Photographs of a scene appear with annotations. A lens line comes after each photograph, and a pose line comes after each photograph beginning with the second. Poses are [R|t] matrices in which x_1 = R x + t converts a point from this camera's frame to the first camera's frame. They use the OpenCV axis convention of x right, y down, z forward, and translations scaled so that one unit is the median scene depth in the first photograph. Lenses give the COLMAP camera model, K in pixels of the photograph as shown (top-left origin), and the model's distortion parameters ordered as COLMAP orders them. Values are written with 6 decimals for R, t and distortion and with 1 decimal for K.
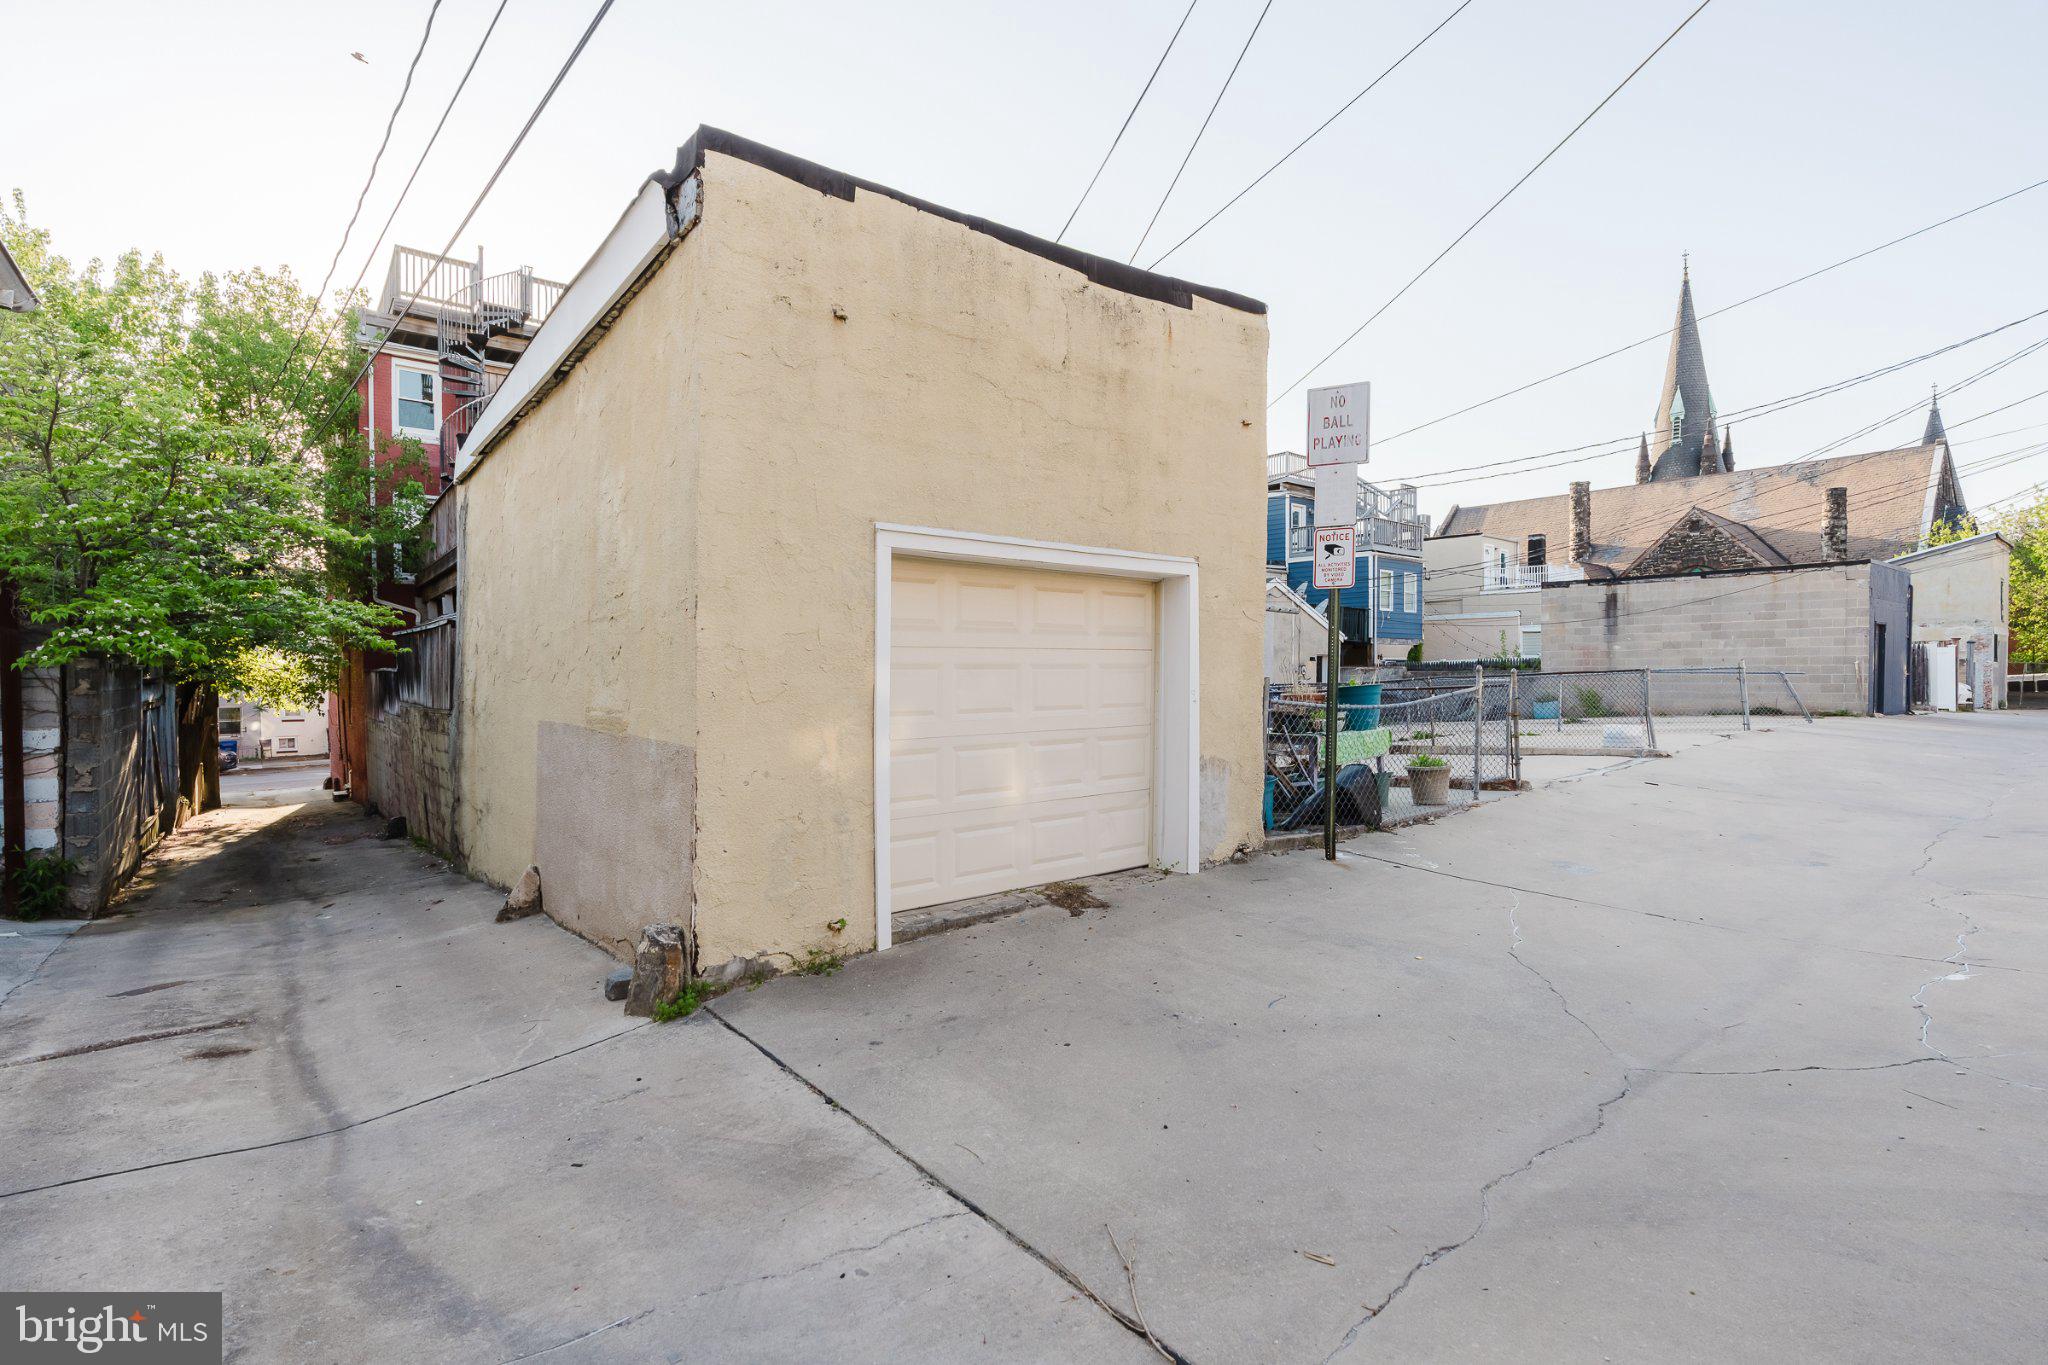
lens RADIAL K [[947.1, 0, 1021.6], [0, 947.1, 680.5], [0, 0, 1]] dist [-0.010609, 0.004867]
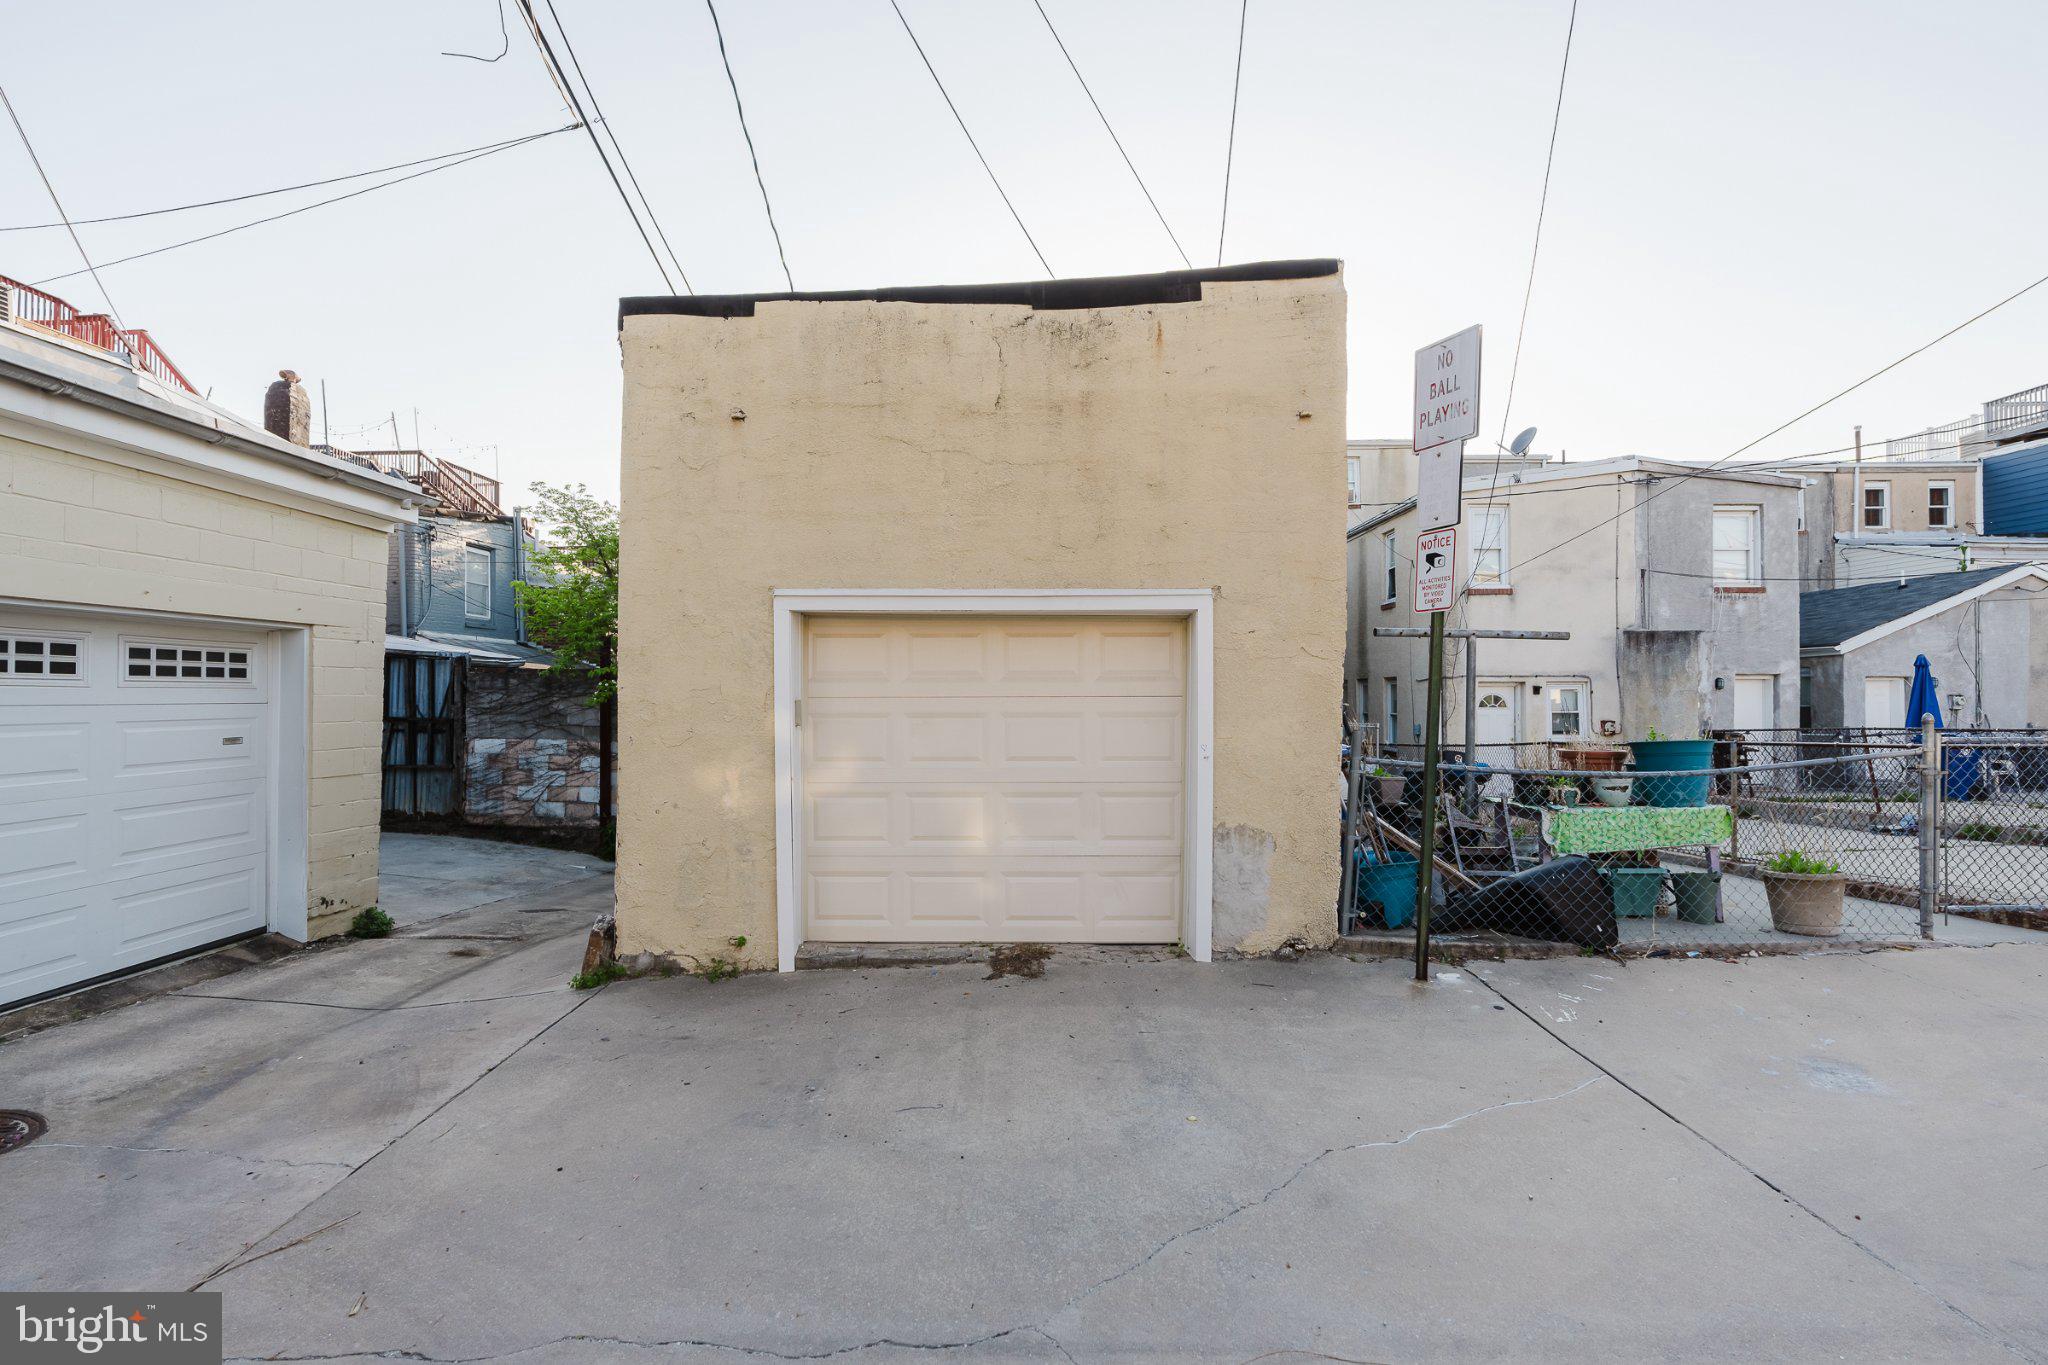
lens RADIAL K [[937.1, 0, 1020.7], [0, 937.1, 681.1], [0, 0, 1]] dist [-0.011407, 0.005252]
pose [[0.768313, -0.007735, -0.640027, 0.735265], [-0.007993, 0.999733, -0.021678, -0.033546], [0.640024, 0.021771, 0.768046, 0.310445]]
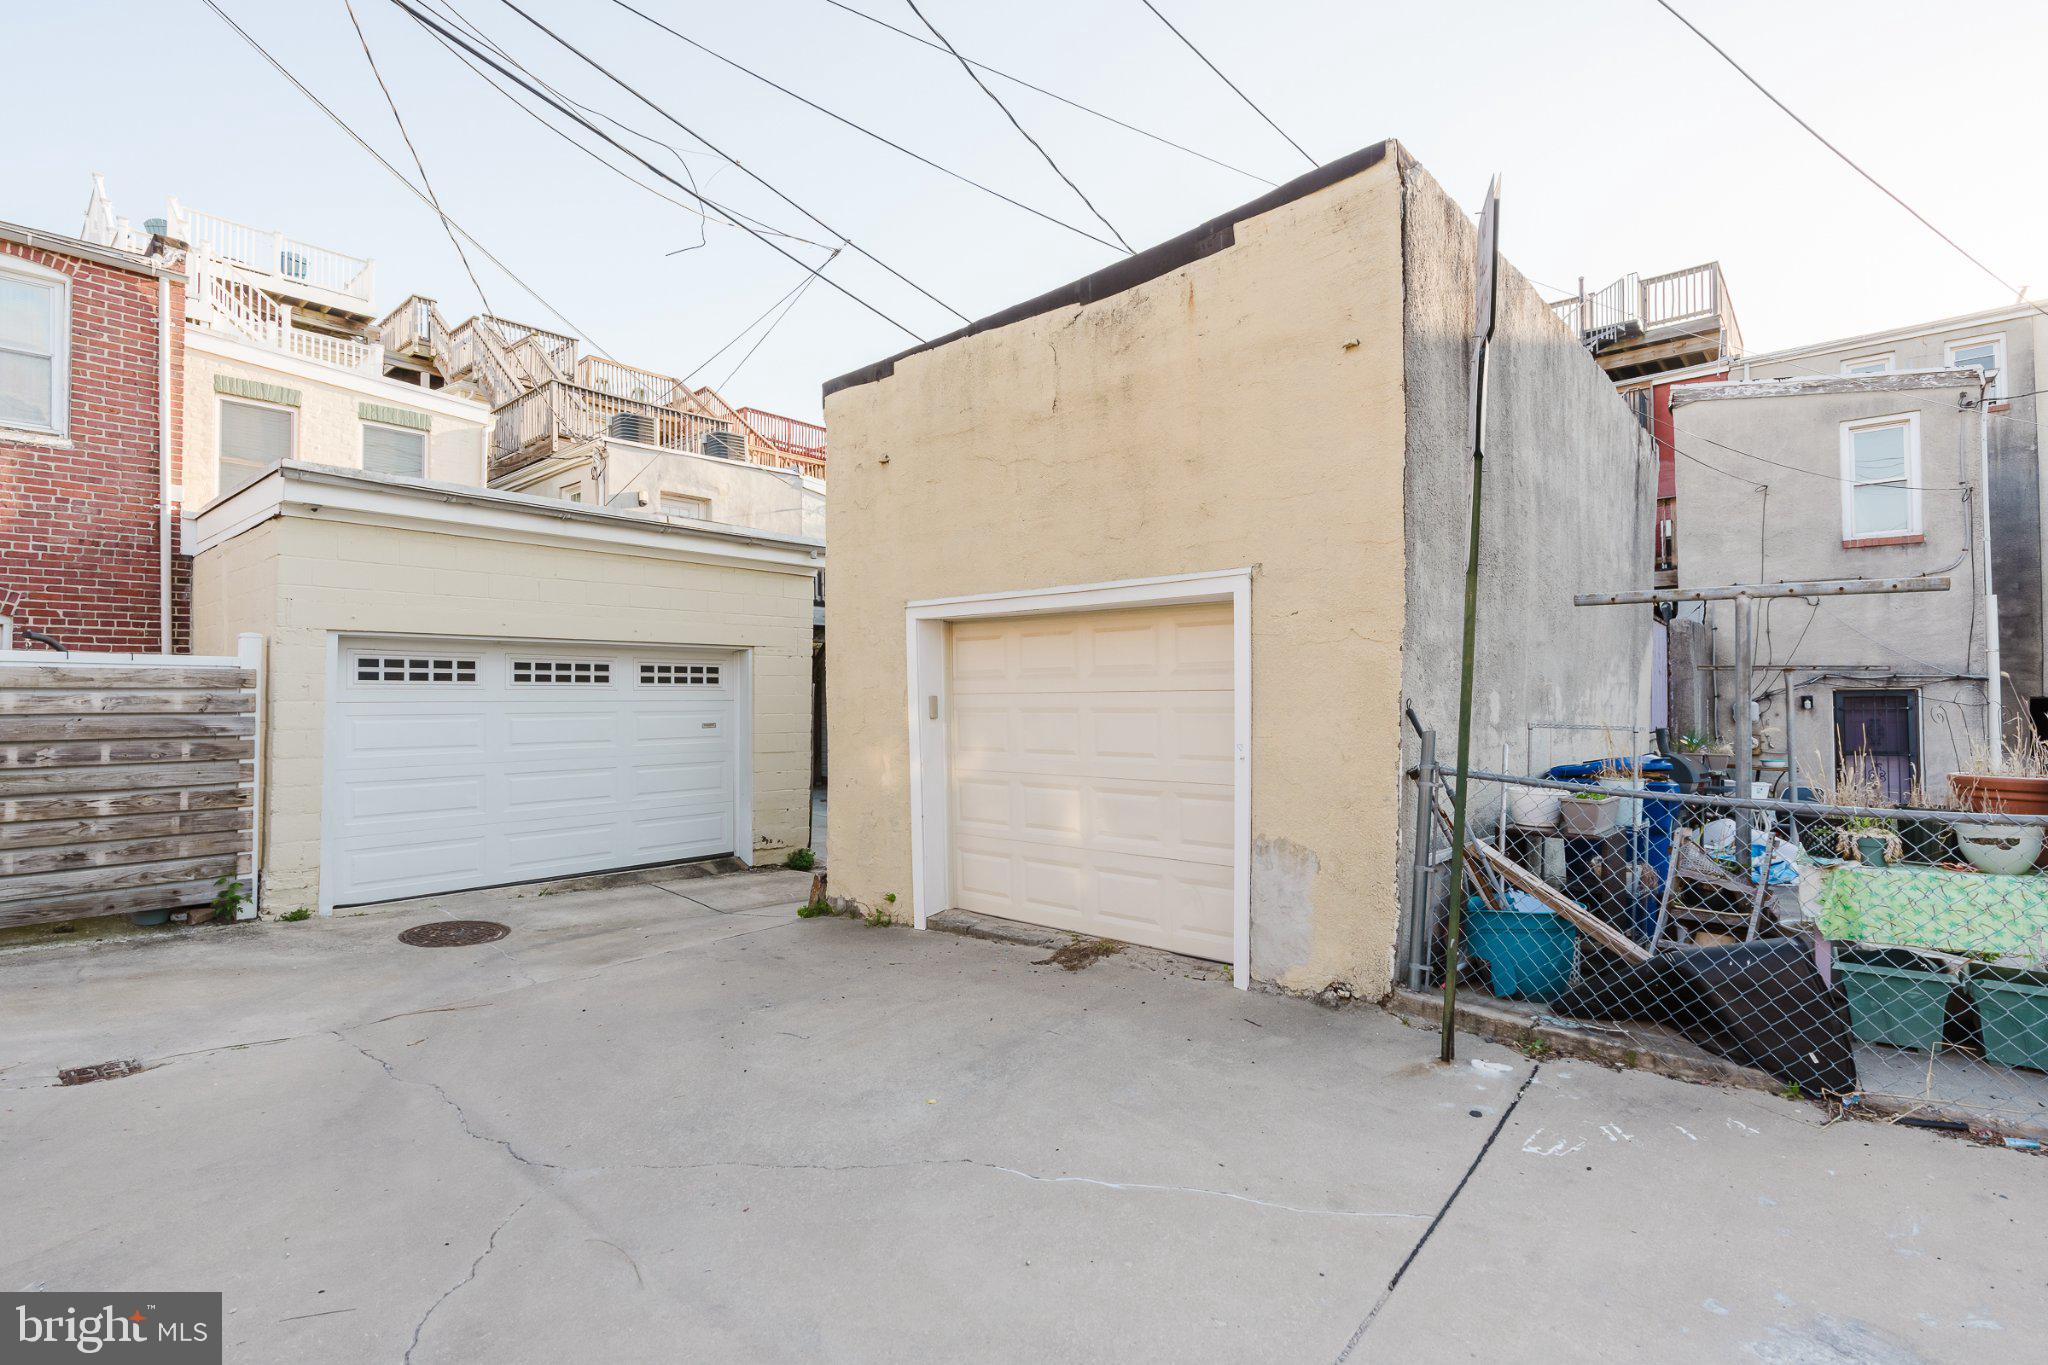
lens RADIAL K [[947.1, 0, 1021.6], [0, 947.1, 680.5], [0, 0, 1]] dist [-0.010609, 0.004867]
pose [[0.175491, -0.017326, -0.984329, 1.105743], [-0.005472, 0.999813, -0.018574, -0.031023], [0.984466, 0.008646, 0.175363, 0.865282]]
